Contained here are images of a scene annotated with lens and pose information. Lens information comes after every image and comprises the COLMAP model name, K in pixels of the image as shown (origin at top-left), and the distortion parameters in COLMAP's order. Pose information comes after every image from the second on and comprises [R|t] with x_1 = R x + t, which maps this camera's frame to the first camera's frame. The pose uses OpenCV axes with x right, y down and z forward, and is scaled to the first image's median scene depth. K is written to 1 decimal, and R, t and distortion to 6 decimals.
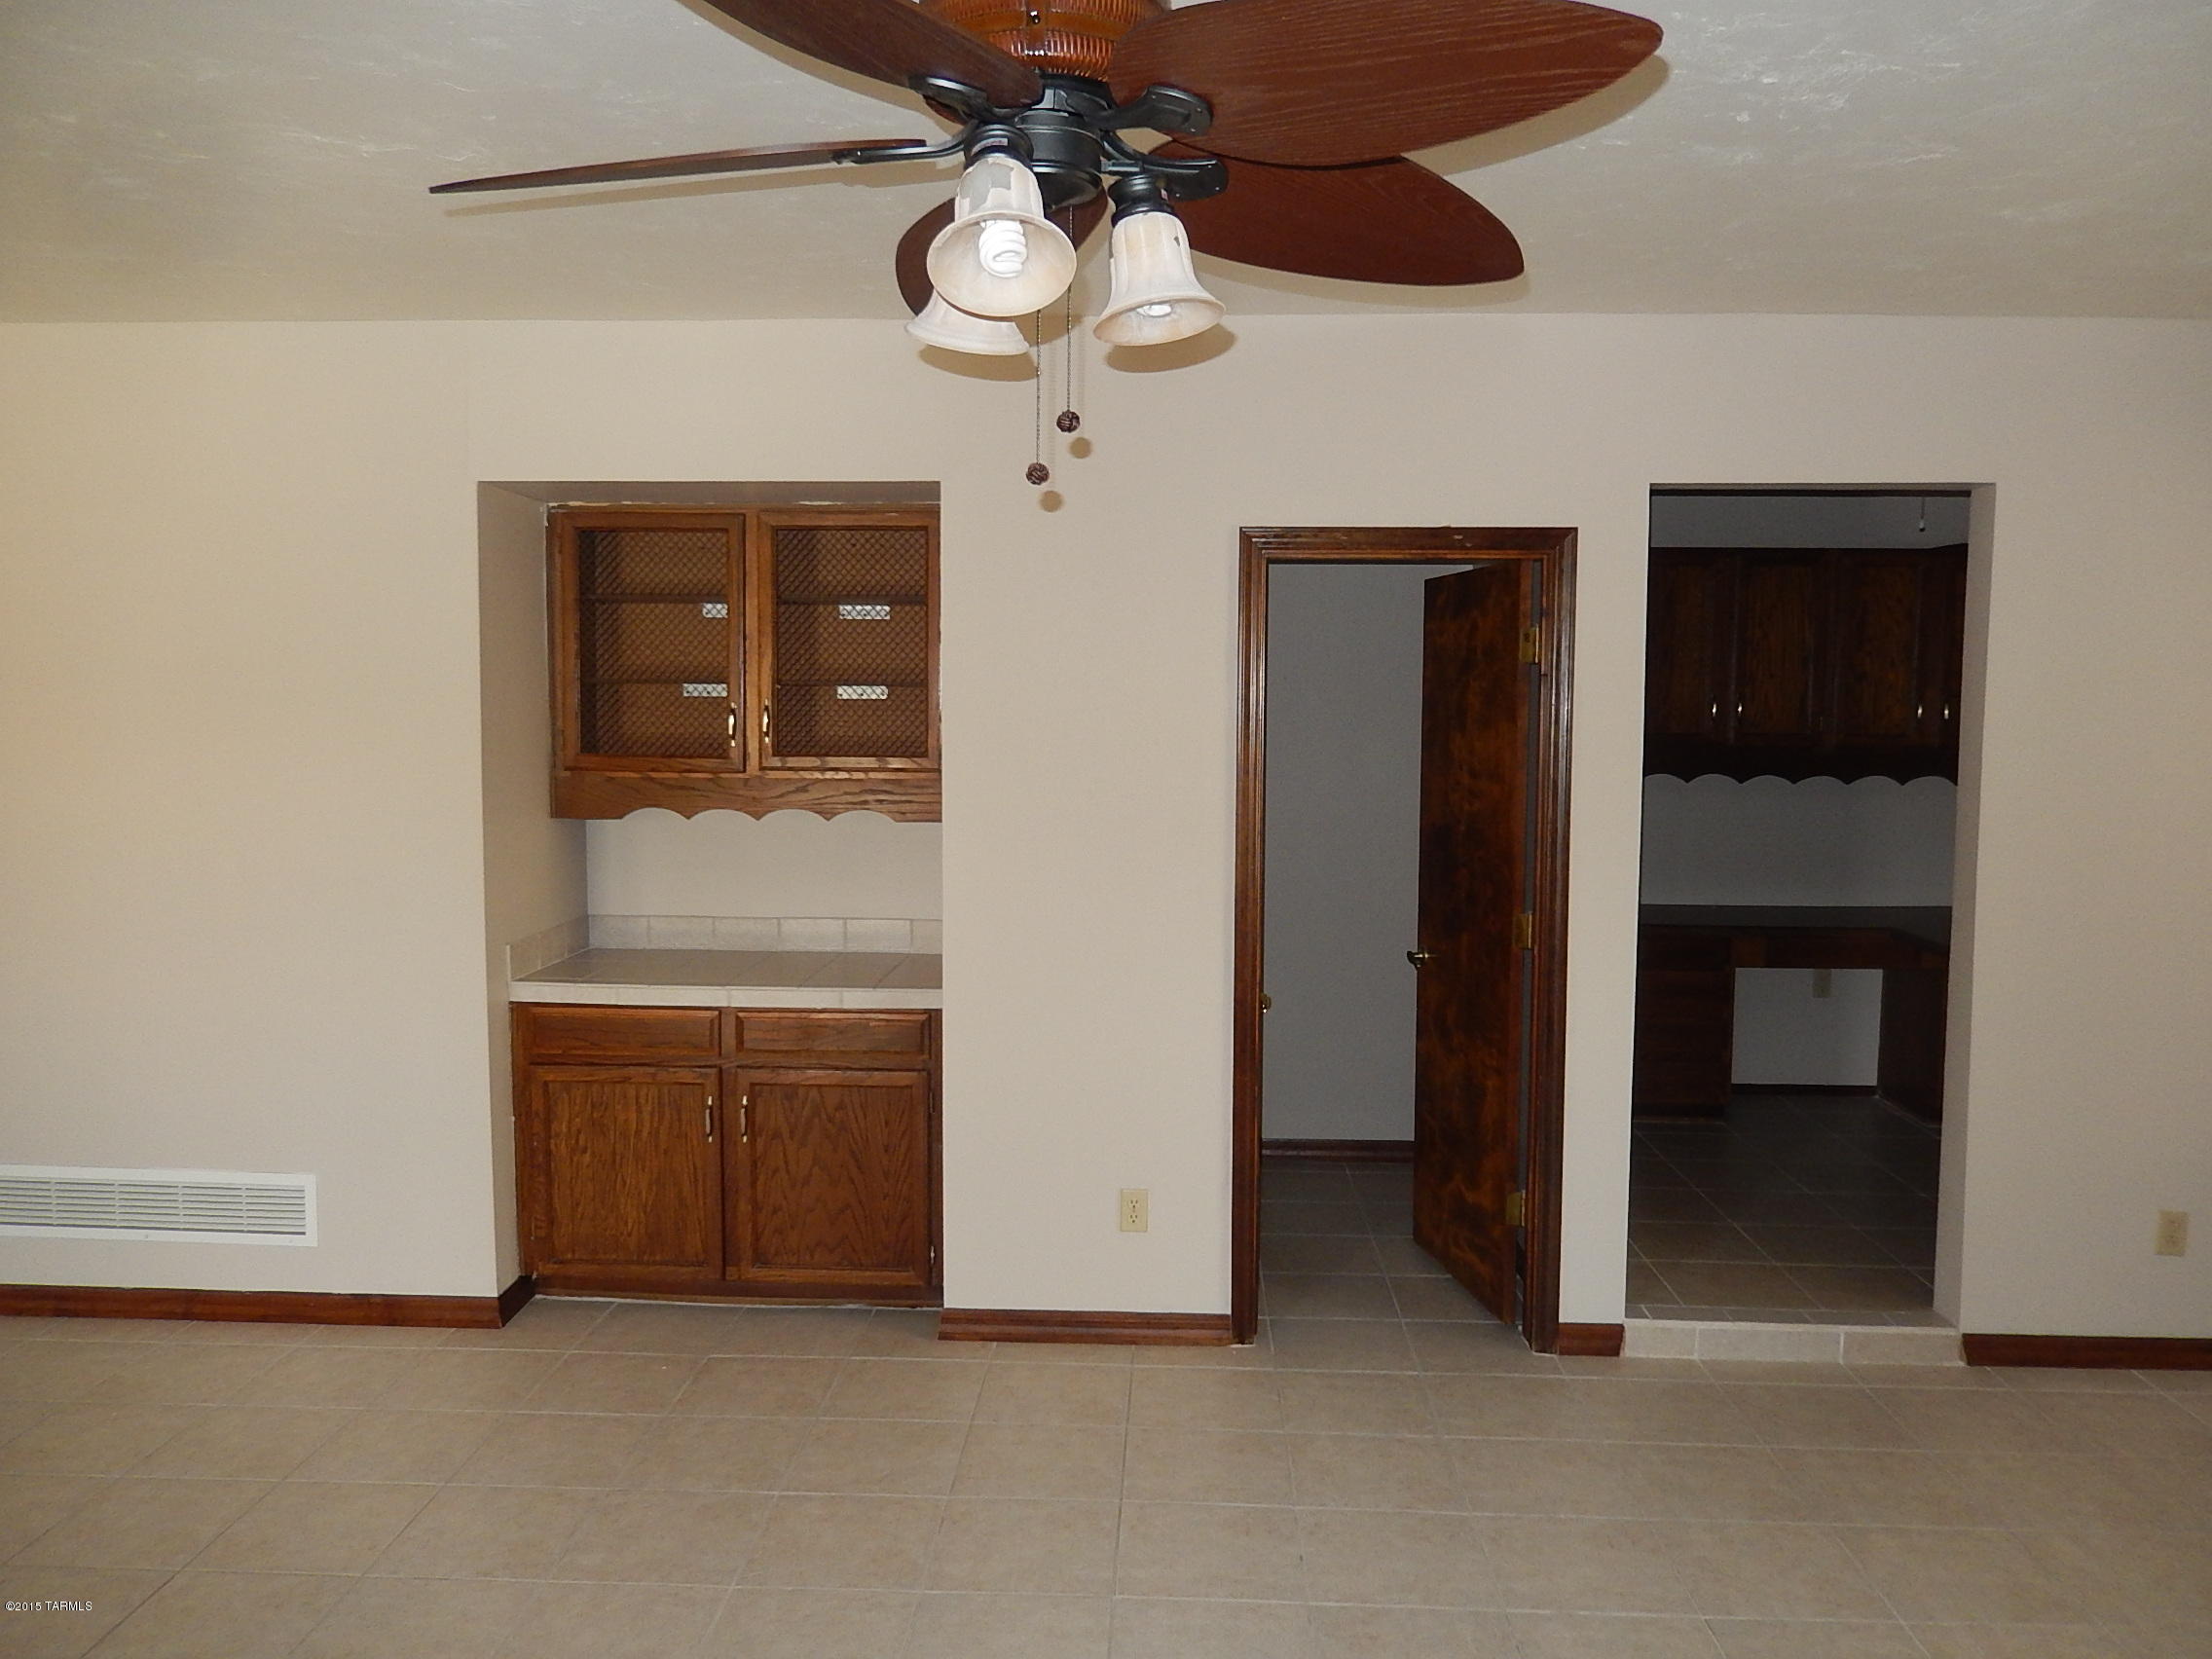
lens RADIAL K [[1642.3, 0, 1106.0], [0, 1642.3, 829.5], [0, 0, 1]] dist [0.005701, 0.000360]
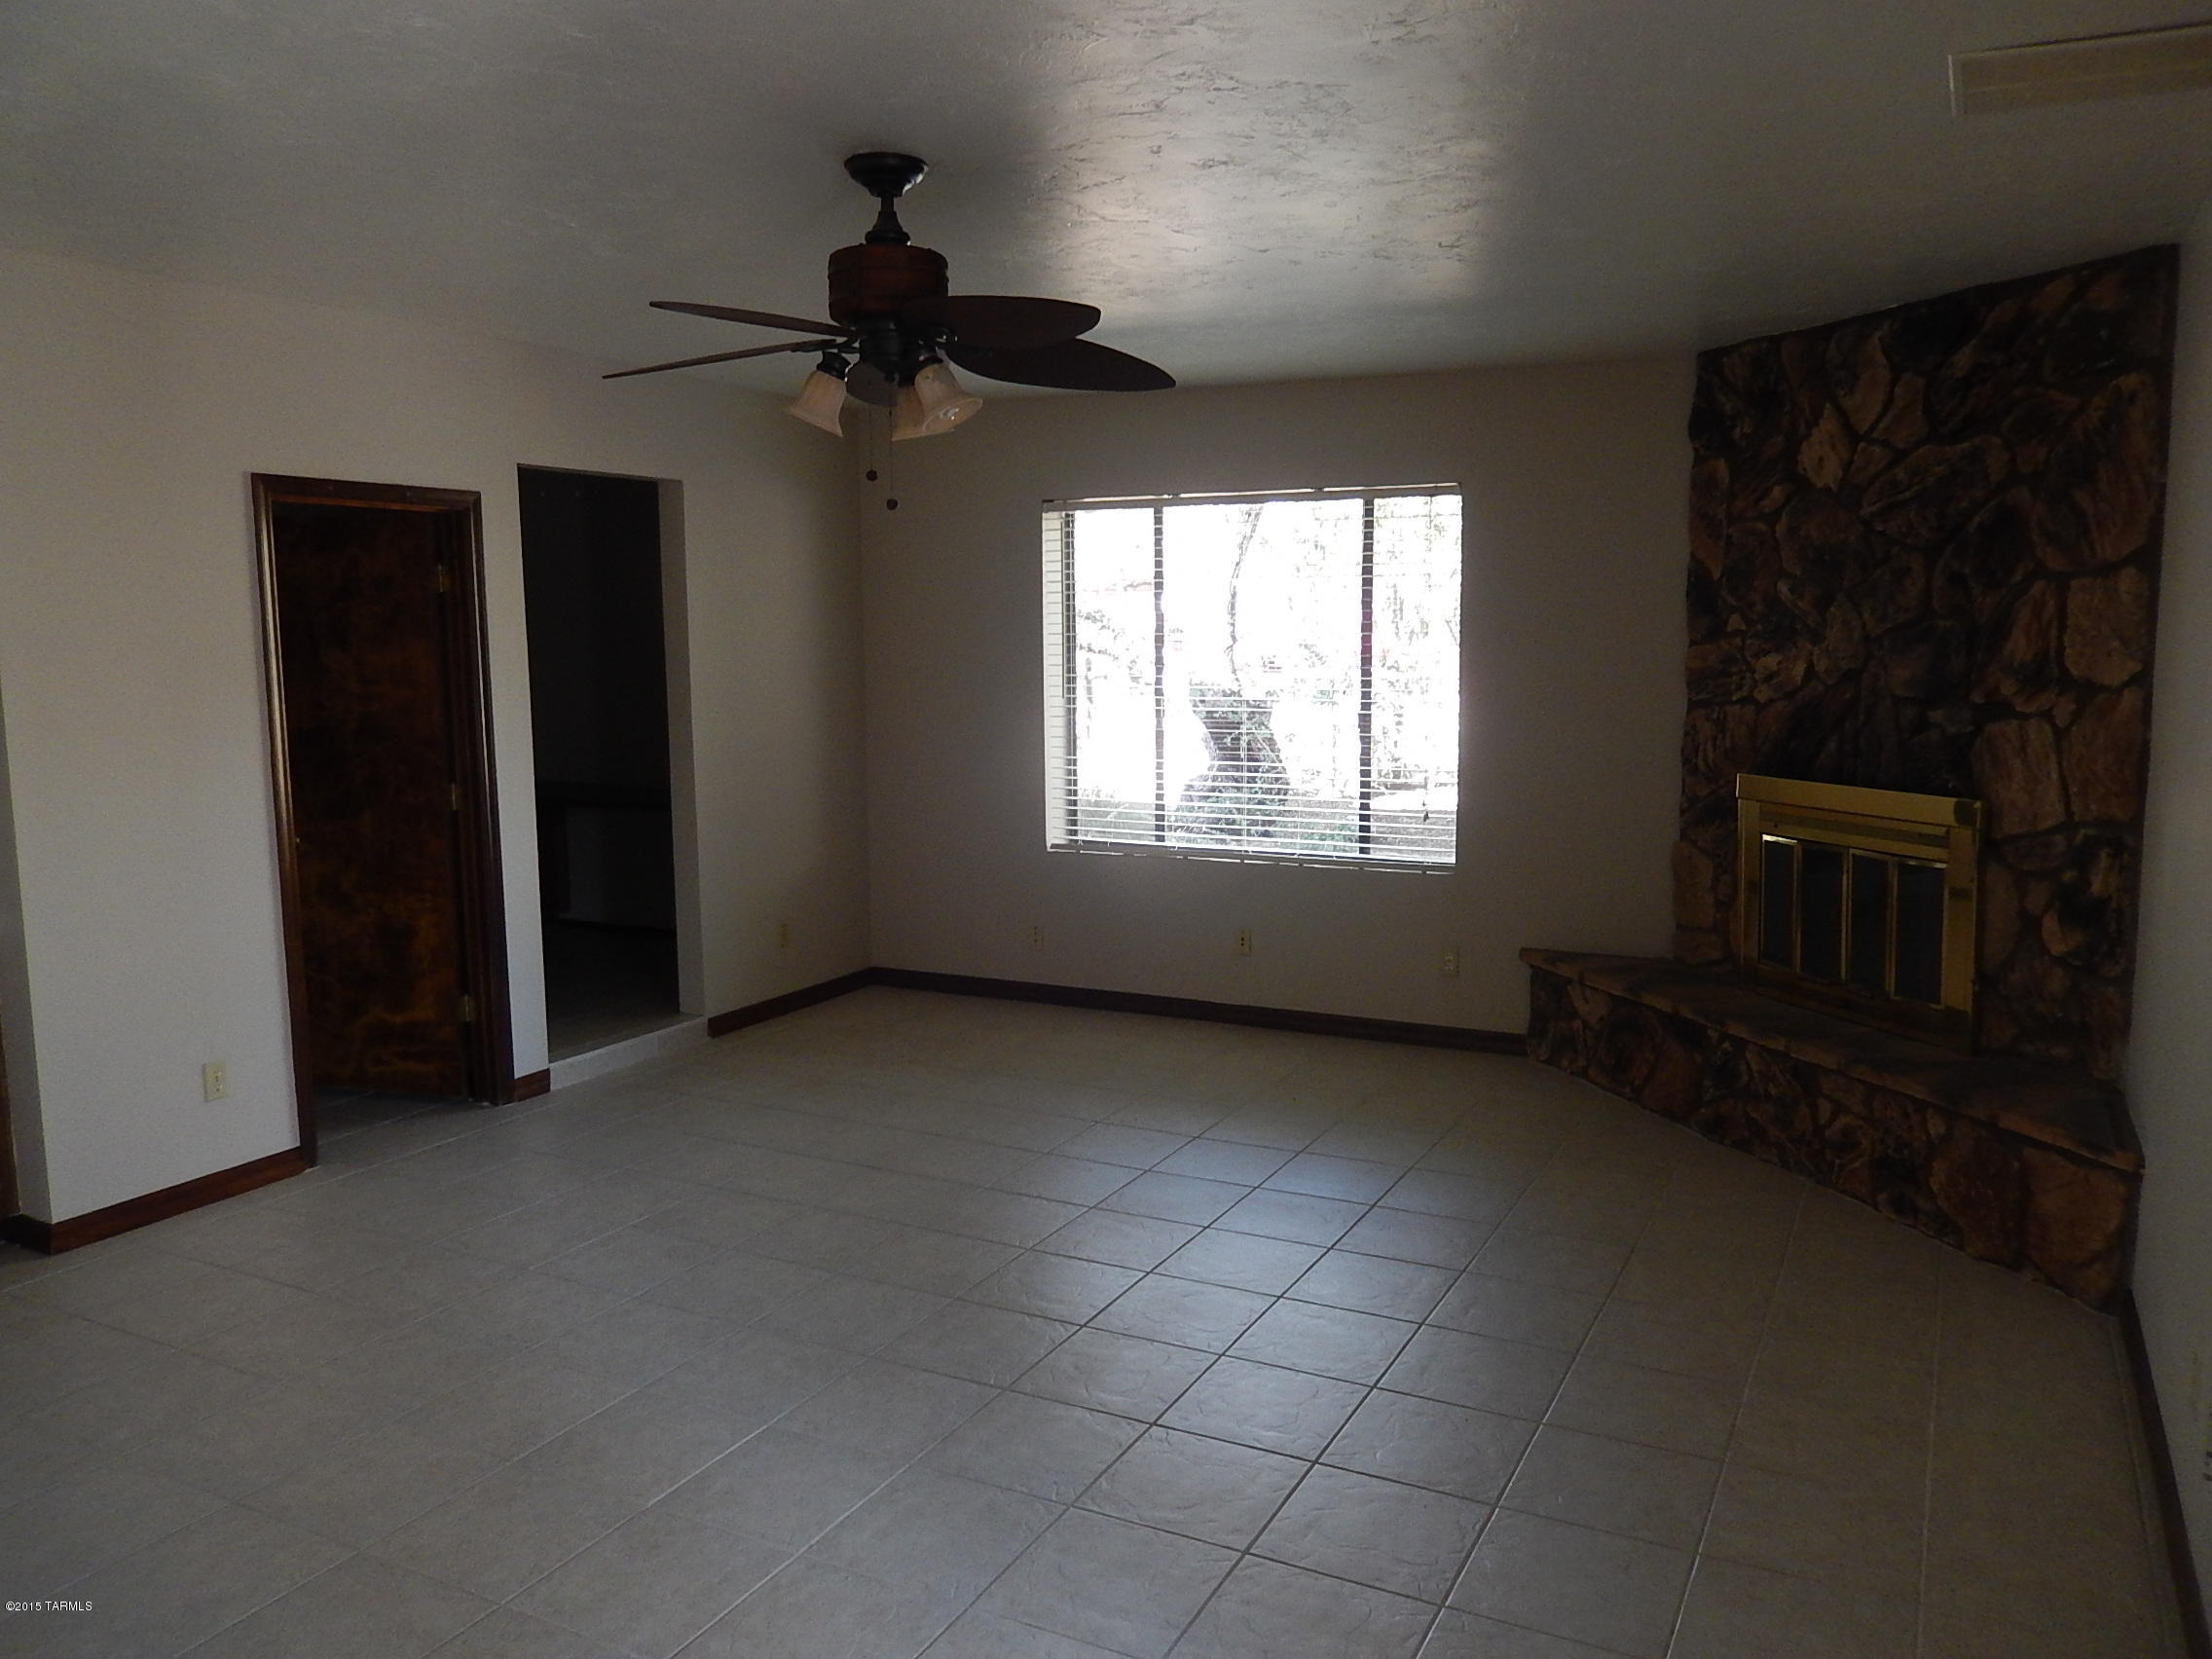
lens RADIAL K [[1642.3, 0, 1106.0], [0, 1642.3, 829.5], [0, 0, 1]] dist [0.005701, 0.000360]
pose [[0.399387, -0.113304, 0.909754, -0.751868], [0.055731, 0.993499, 0.099268, -0.017117], [-0.915087, 0.011055, 0.403105, -0.010917]]
